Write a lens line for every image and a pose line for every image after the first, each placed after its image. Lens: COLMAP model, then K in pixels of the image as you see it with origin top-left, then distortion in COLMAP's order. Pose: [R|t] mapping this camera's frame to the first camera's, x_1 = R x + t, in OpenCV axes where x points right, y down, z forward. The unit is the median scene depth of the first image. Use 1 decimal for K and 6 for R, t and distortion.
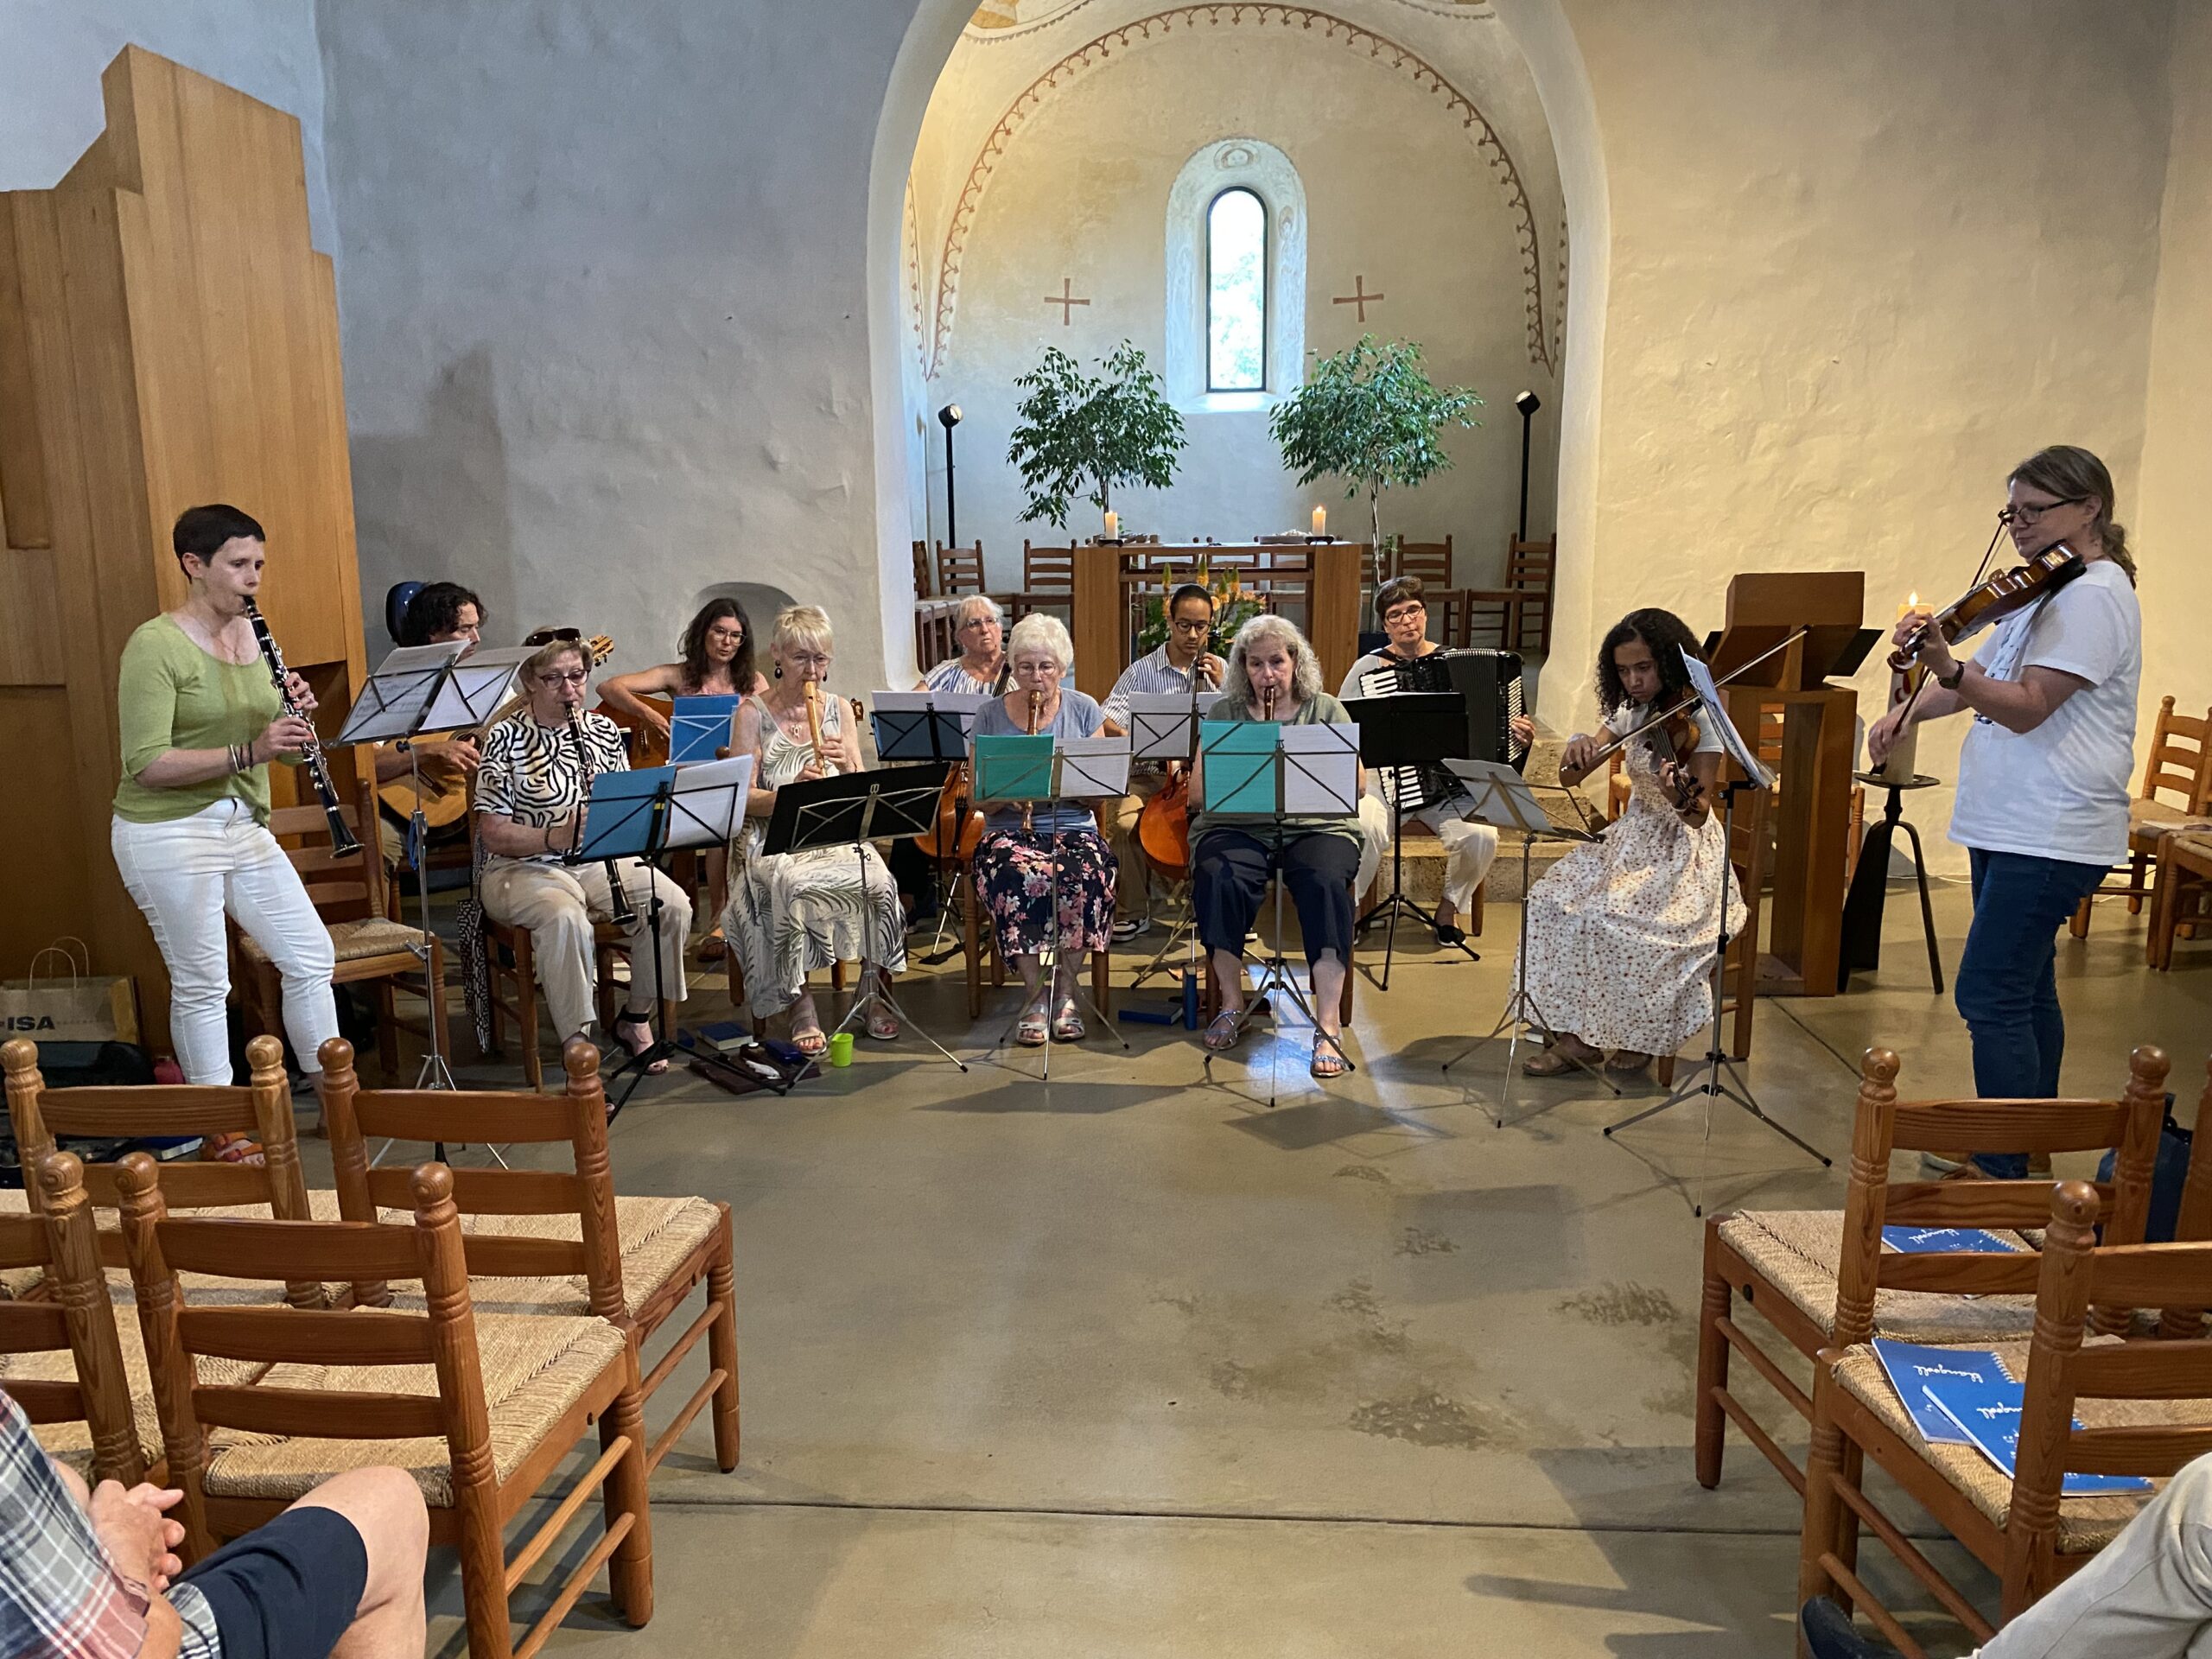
lens RADIAL K [[1689.2, 0, 1087.4], [0, 1689.2, 823.7], [0, 0, 1]] dist [0.015201, 0.005848]
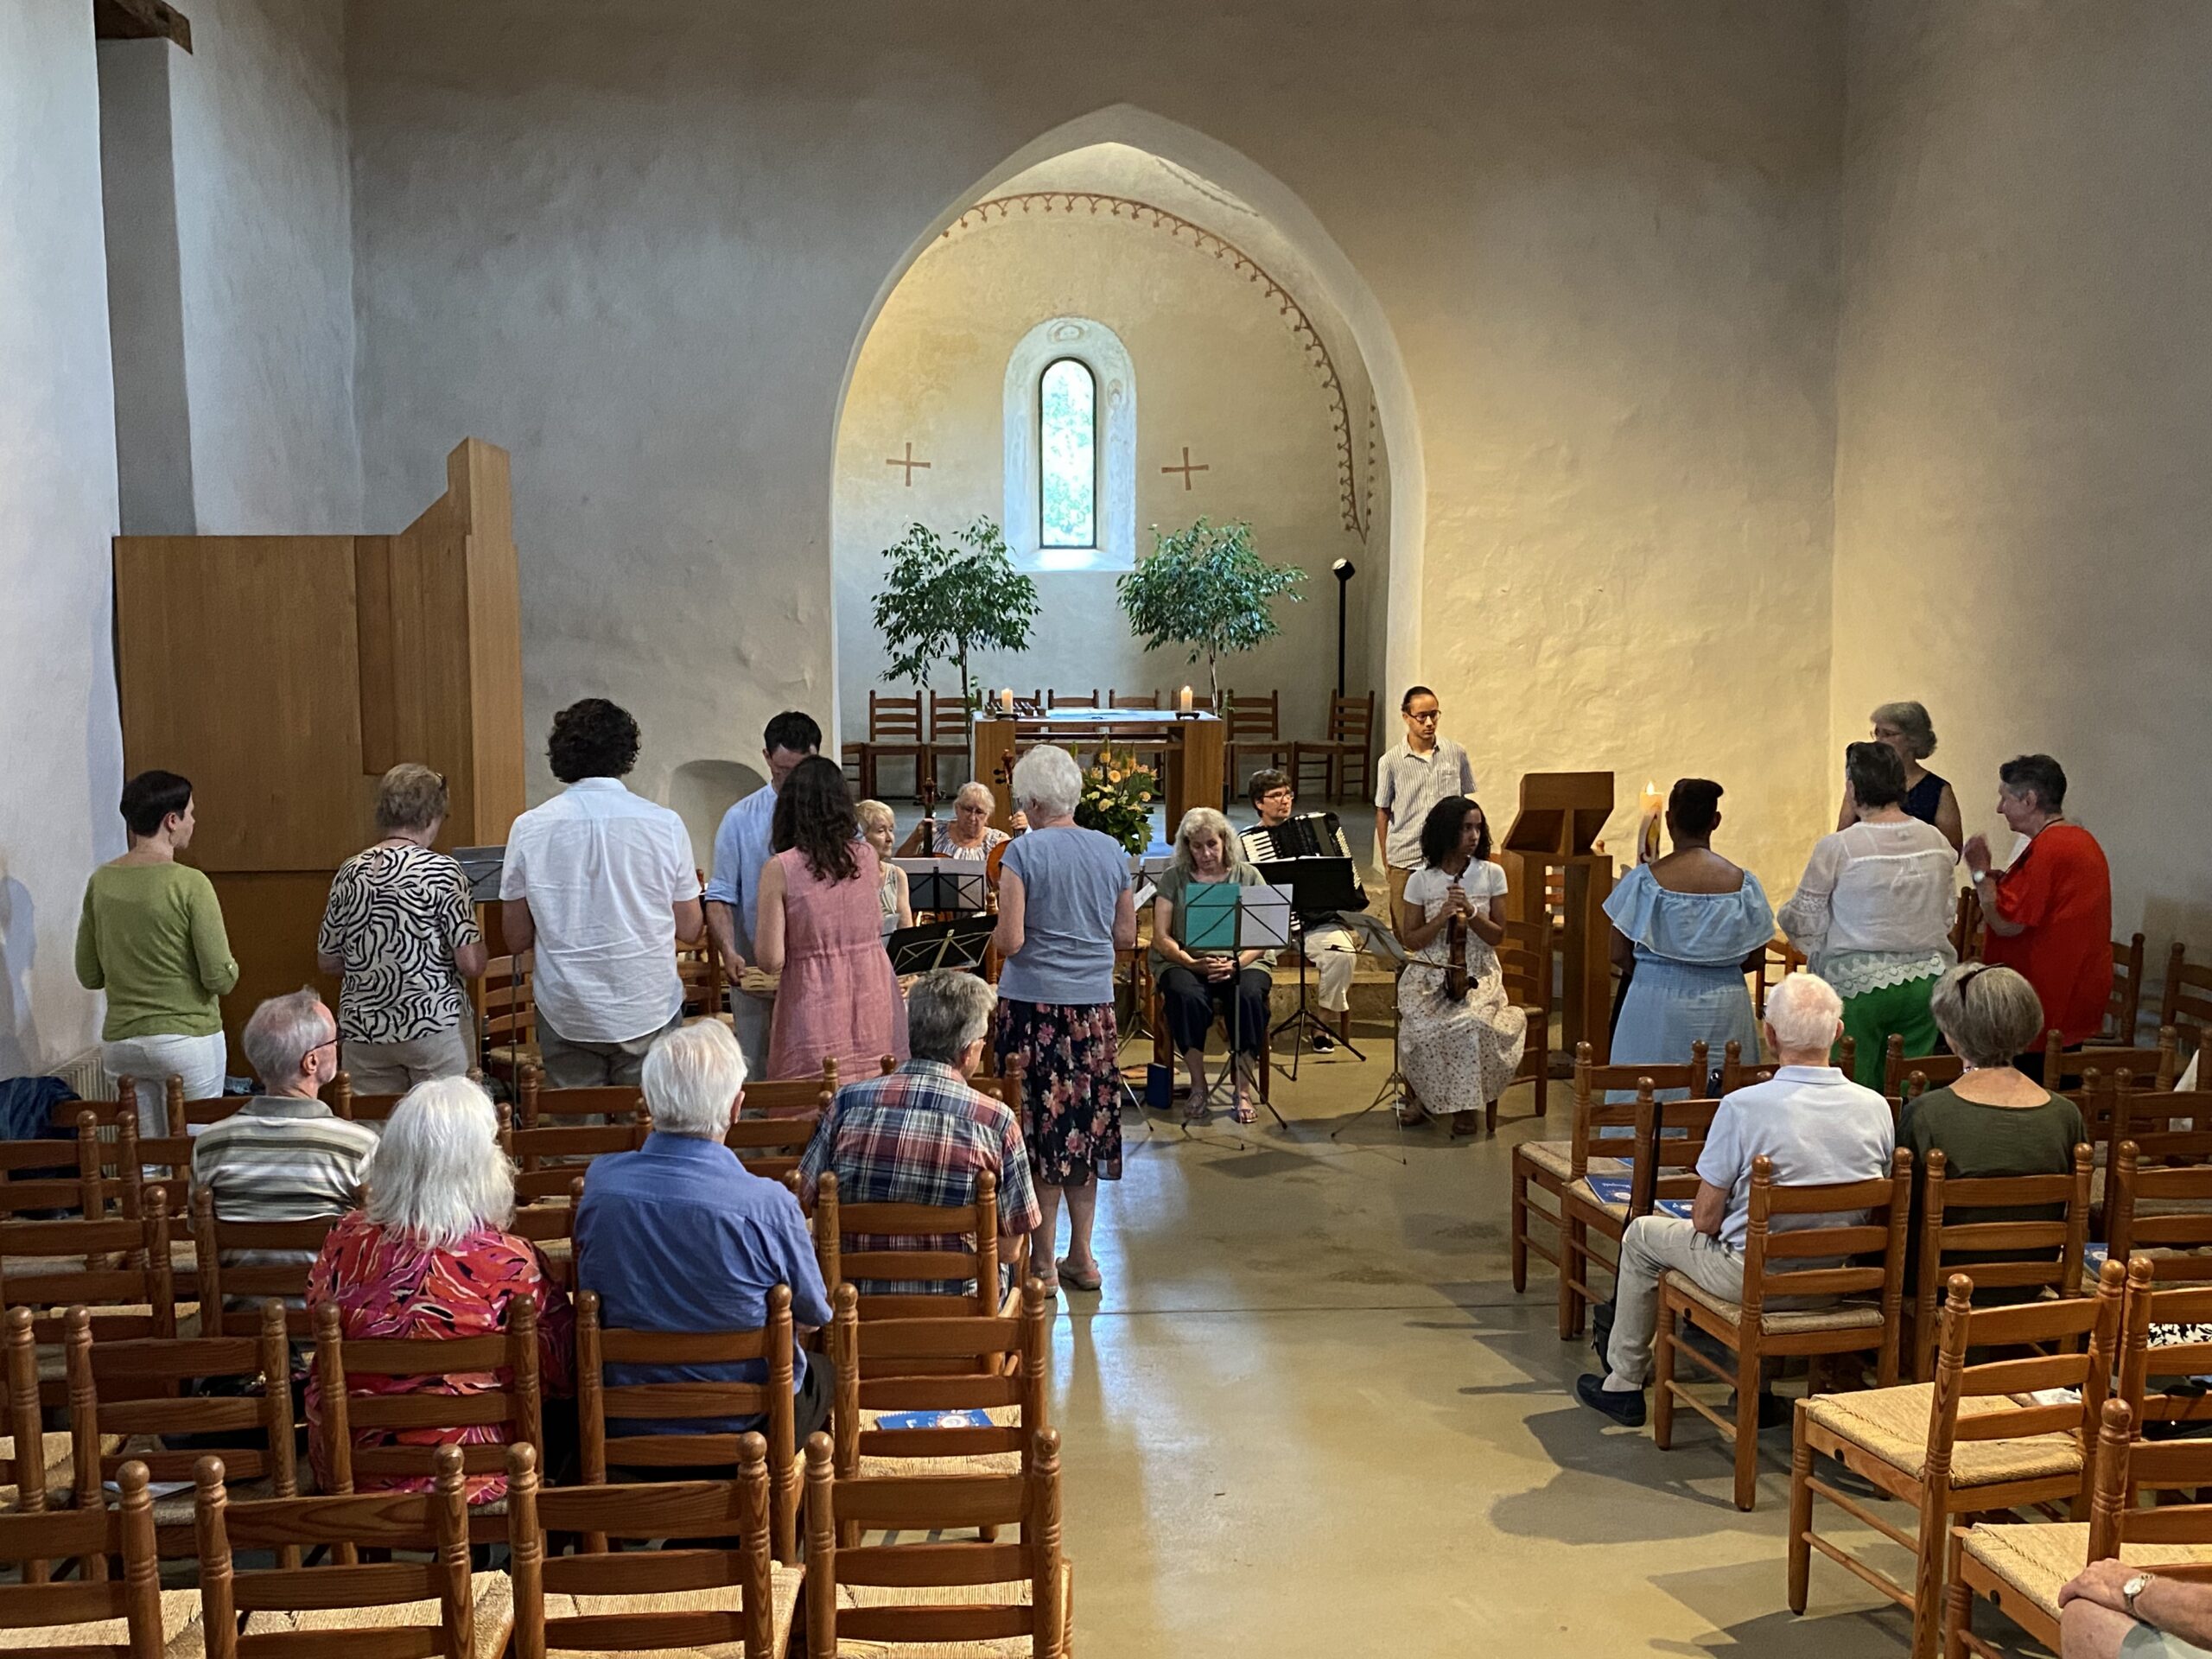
lens RADIAL K [[2184.4, 0, 1024.6], [0, 2184.4, 835.5], [0, 0, 1]] dist [0.116829, 0.000000]
pose [[0.991655, -0.007123, 0.128719, -0.132449], [0.015257, 0.997940, -0.062319, 0.005521], [-0.128010, 0.063762, 0.989721, -0.374290]]
